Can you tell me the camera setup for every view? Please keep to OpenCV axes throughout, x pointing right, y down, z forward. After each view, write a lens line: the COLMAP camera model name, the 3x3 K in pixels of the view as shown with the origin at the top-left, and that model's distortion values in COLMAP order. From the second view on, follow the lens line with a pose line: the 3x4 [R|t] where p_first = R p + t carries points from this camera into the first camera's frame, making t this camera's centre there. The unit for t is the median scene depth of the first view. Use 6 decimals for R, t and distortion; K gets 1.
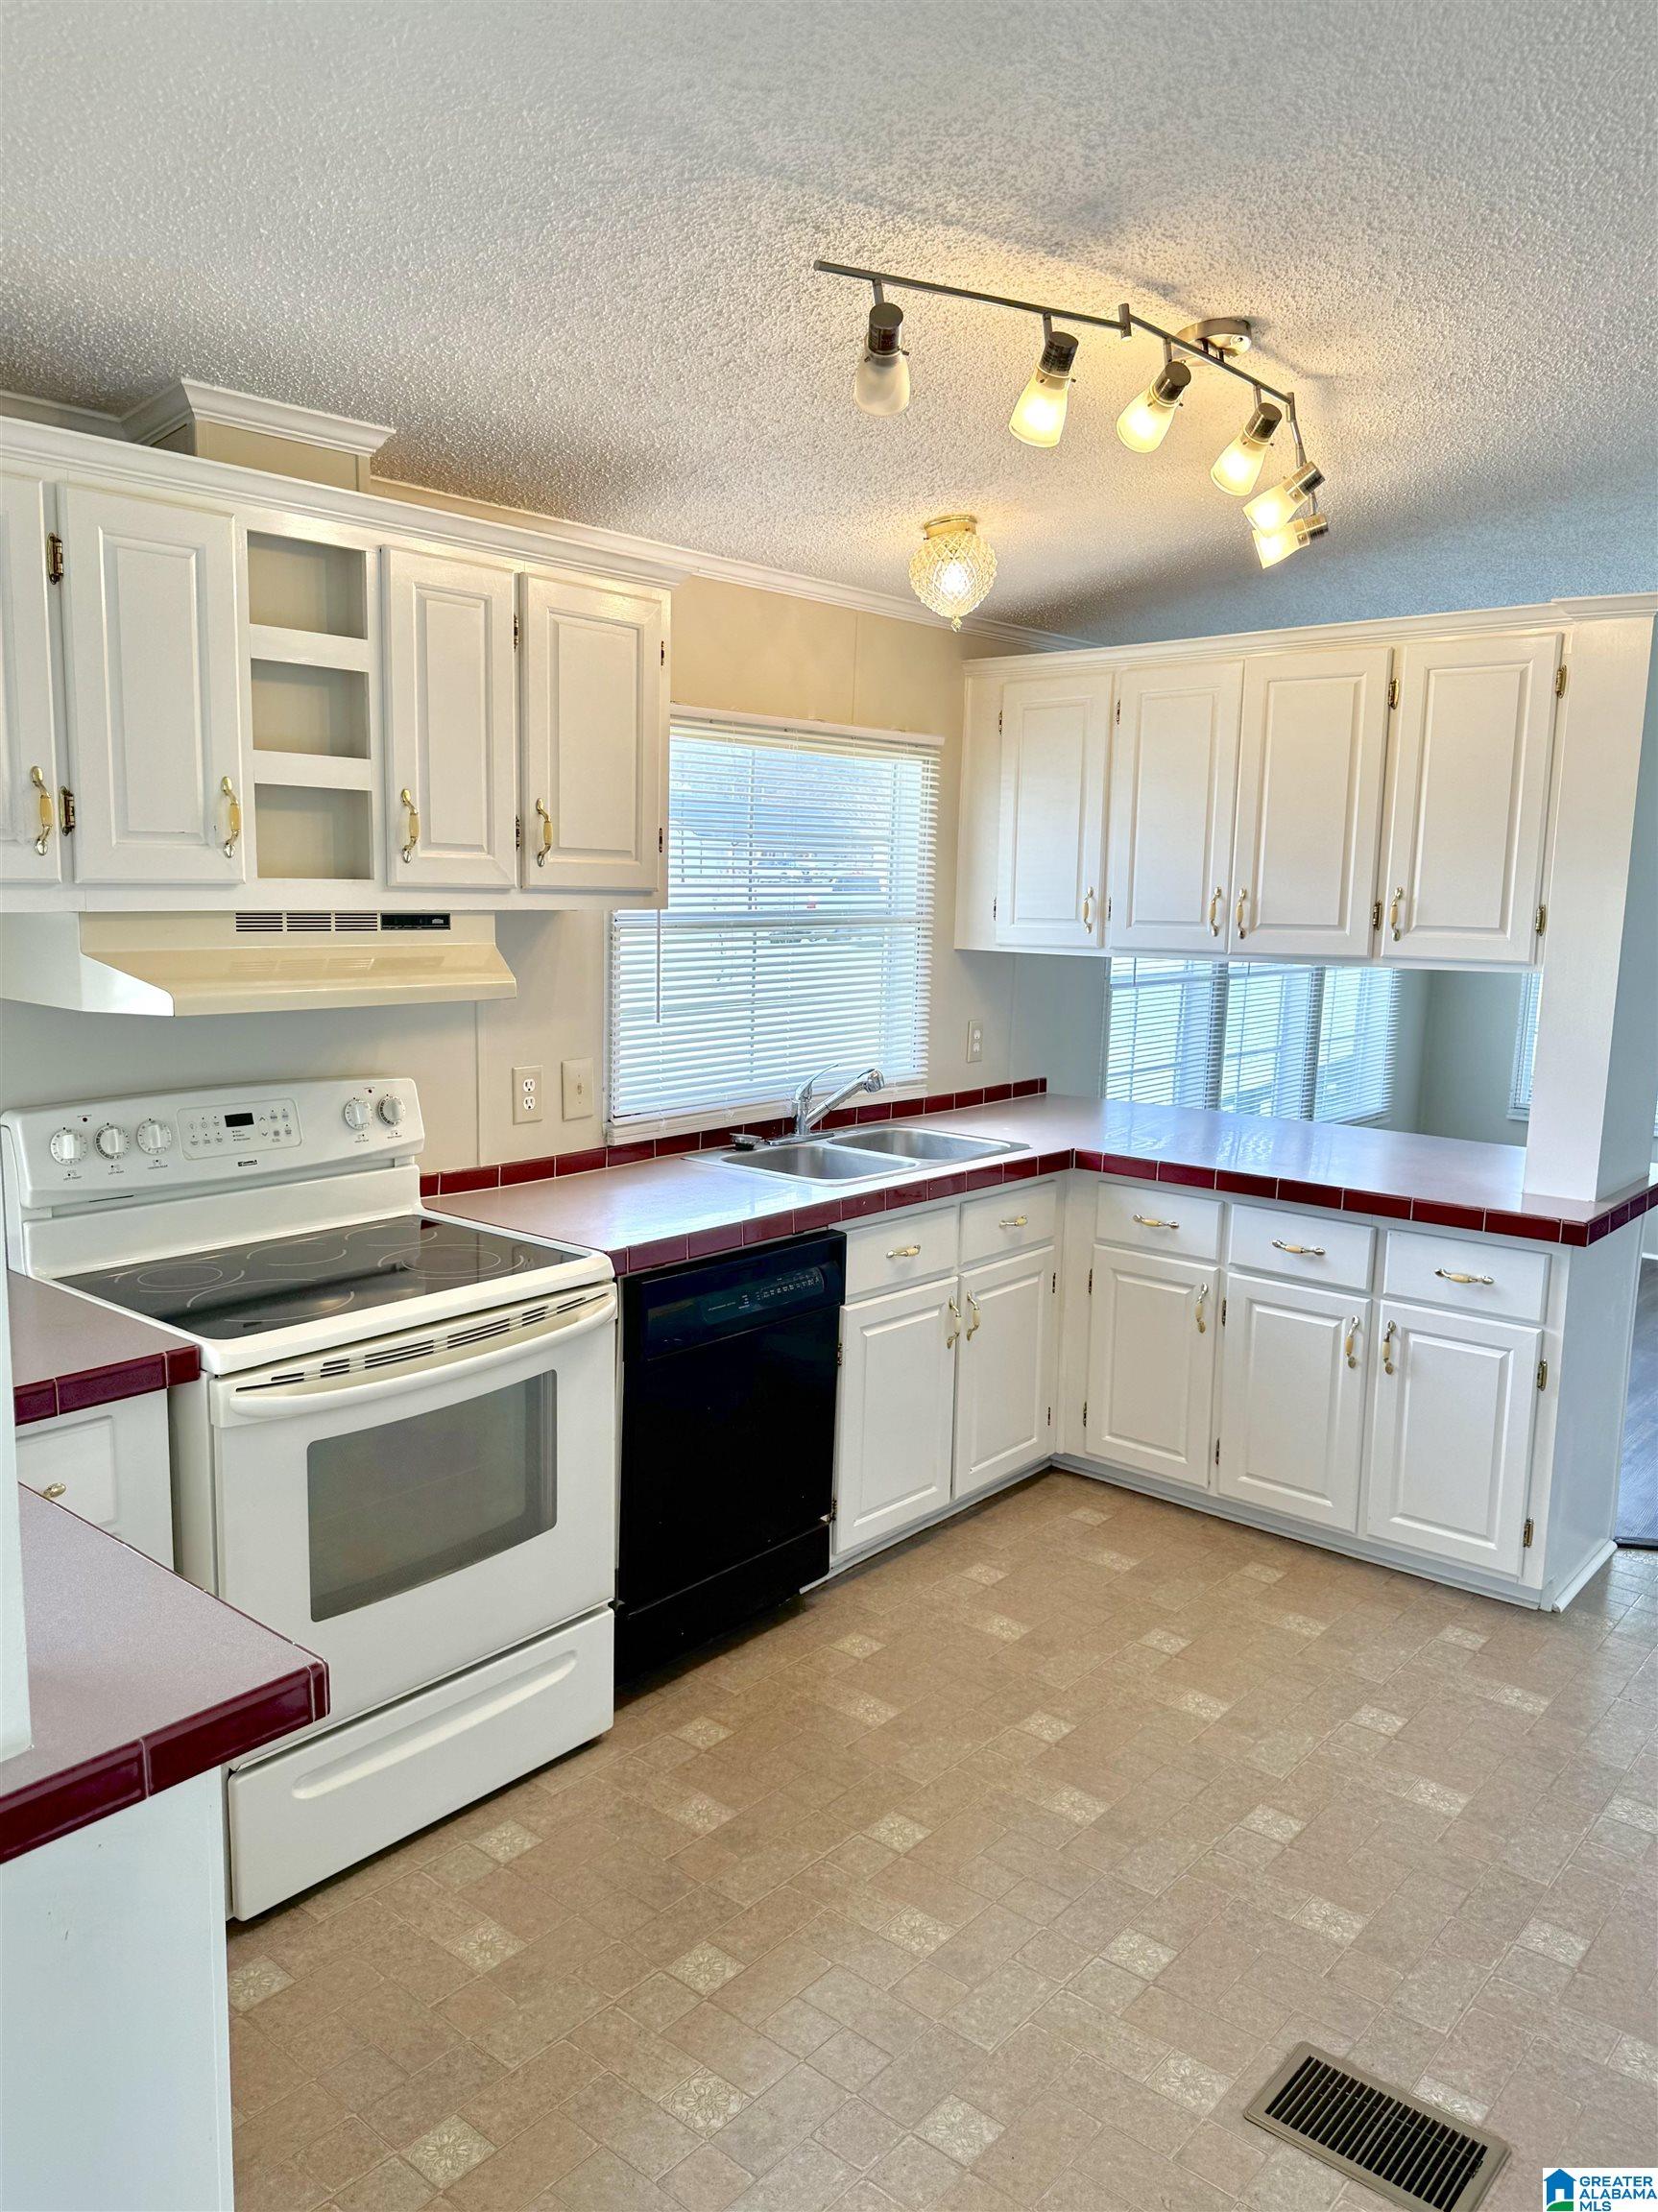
lens RADIAL K [[1635.8, 0, 773.8], [0, 1635.8, 1109.9], [0, 0, 1]] dist [0.042503, -0.066980]
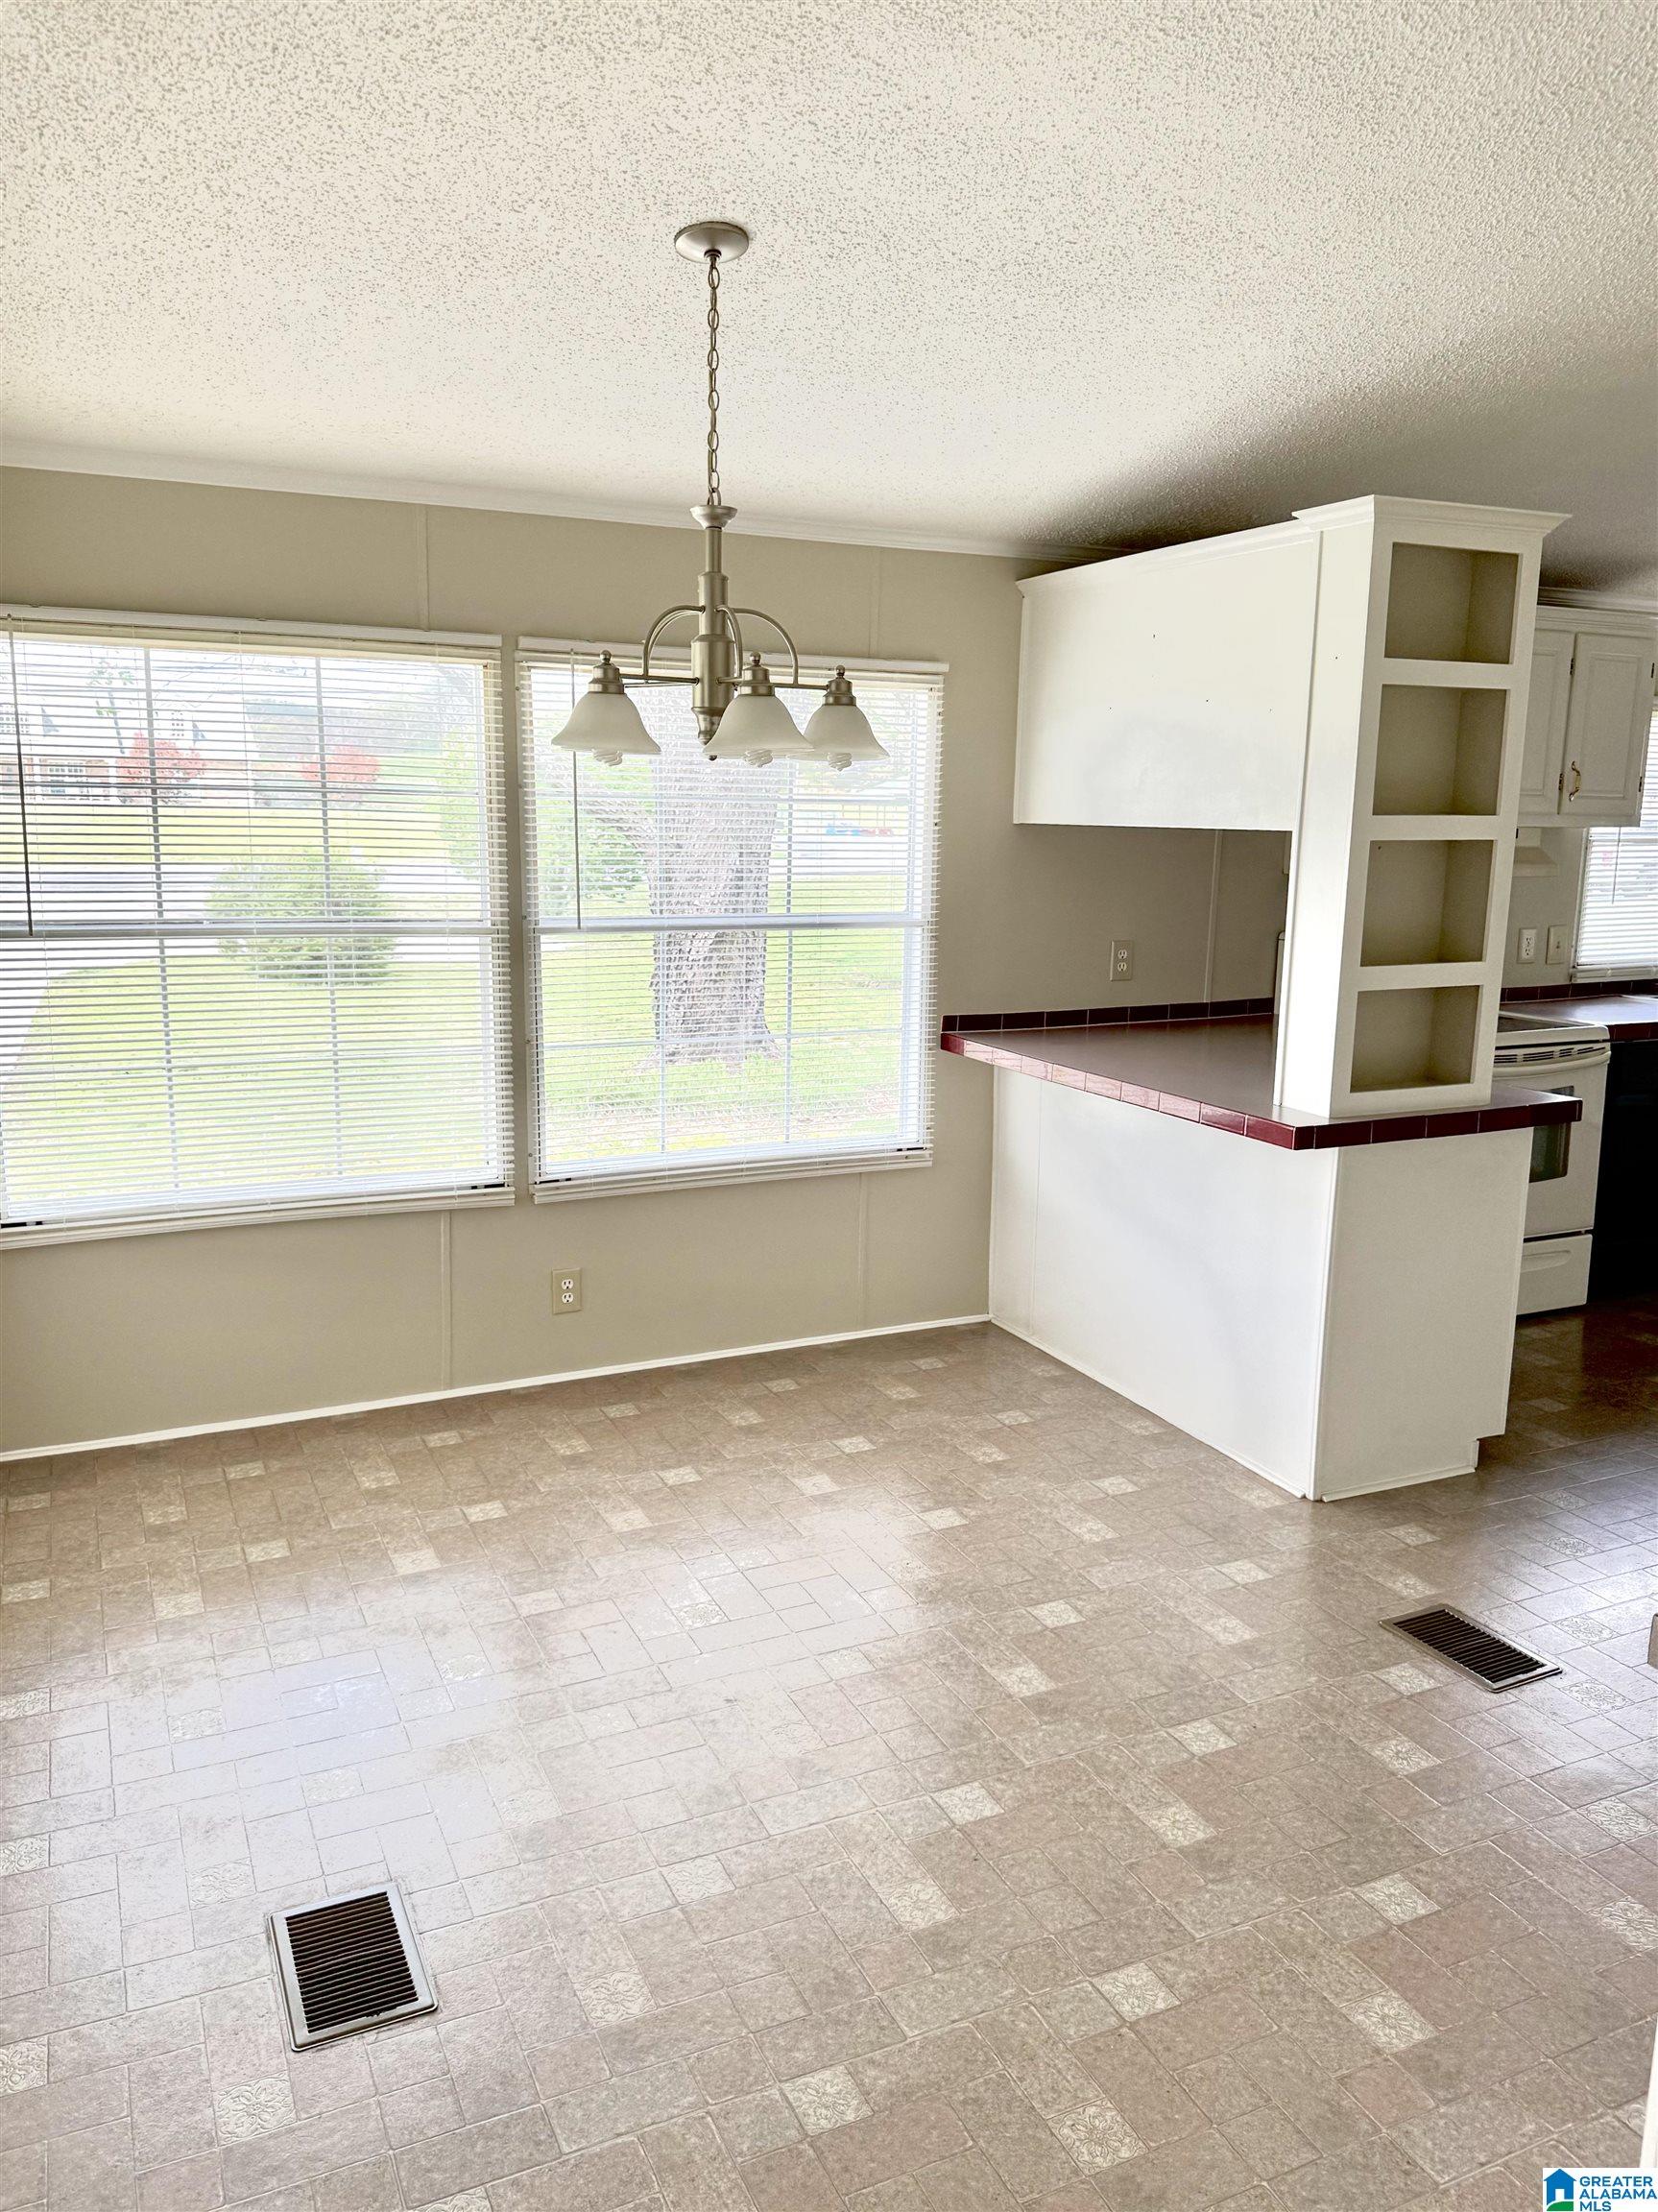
lens RADIAL K [[1635.8, 0, 829.9], [0, 1635.8, 1106.4], [0, 0, 1]] dist [0.042503, -0.066980]
pose [[0.918025, 0.061488, -0.391726, -0.136210], [-0.052085, 0.998043, 0.034596, 0.126170], [0.393087, -0.011357, 0.919431, -0.738858]]
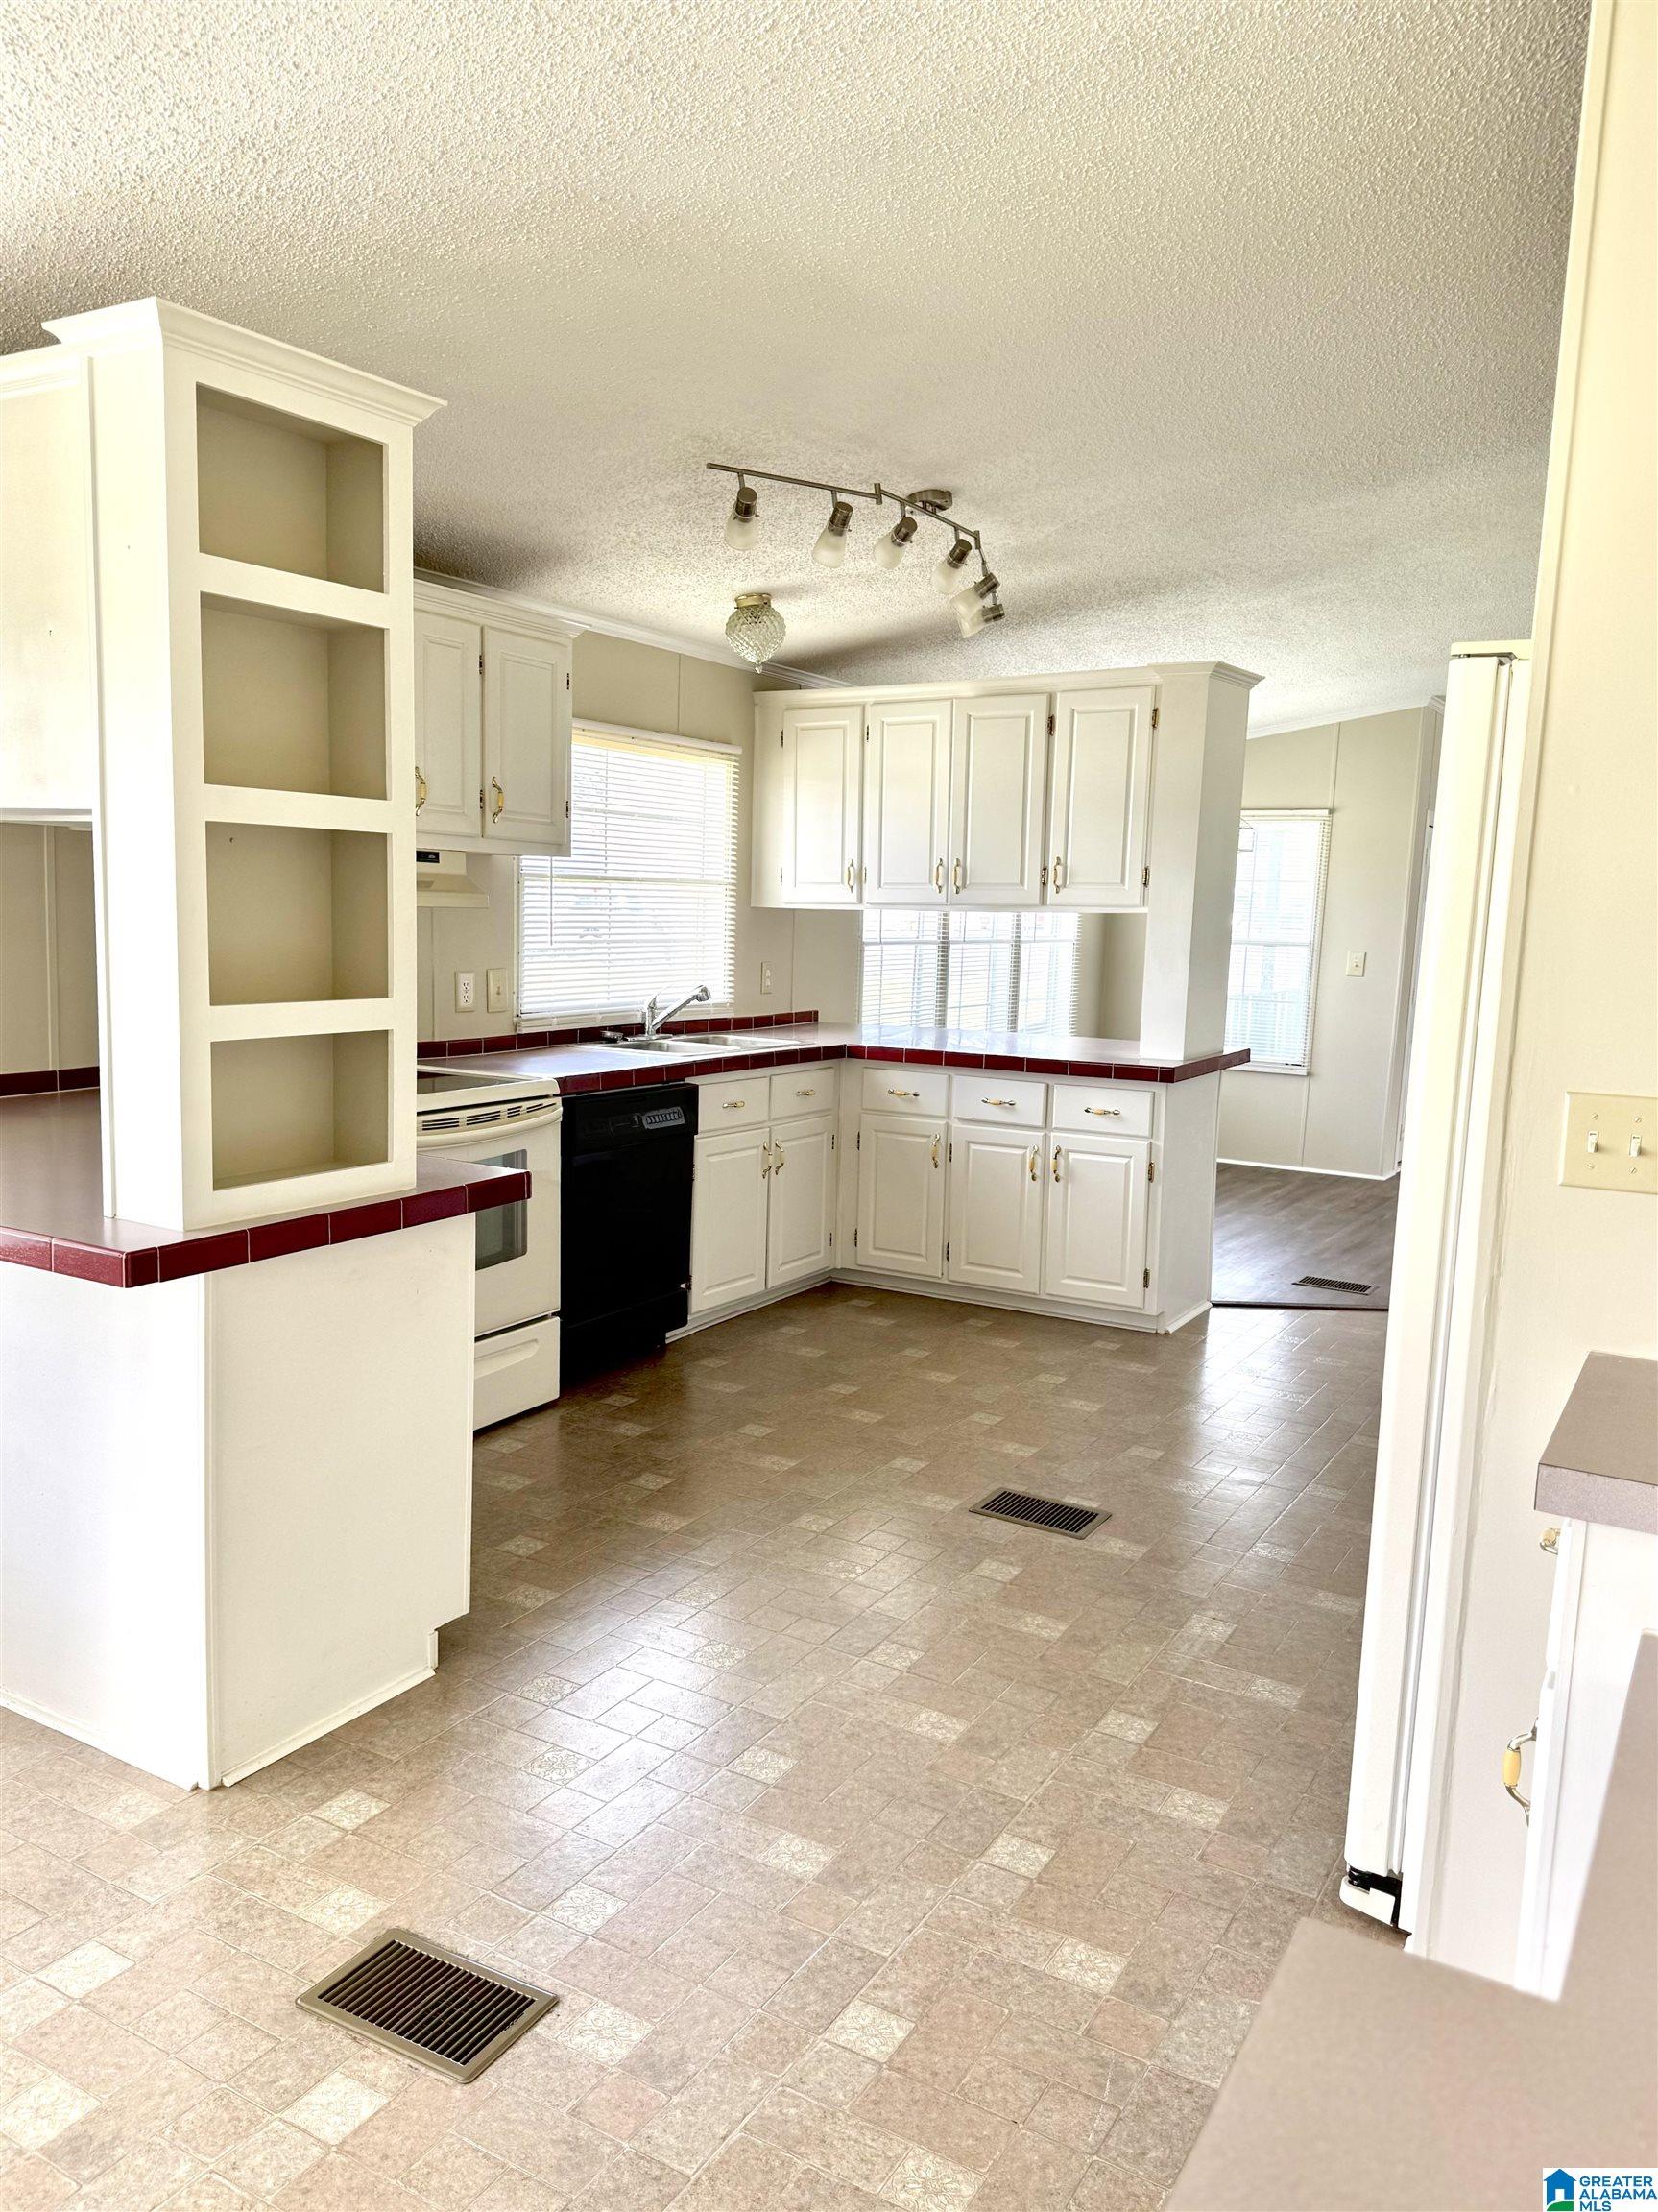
lens RADIAL K [[1635.8, 0, 836.5], [0, 1635.8, 1109.5], [0, 0, 1]] dist [0.042503, -0.066980]
pose [[0.980213, -0.017899, 0.197137, -0.117378], [0.021229, 0.999665, -0.014791, 0.117680], [-0.196806, 0.018683, 0.980264, -0.429747]]
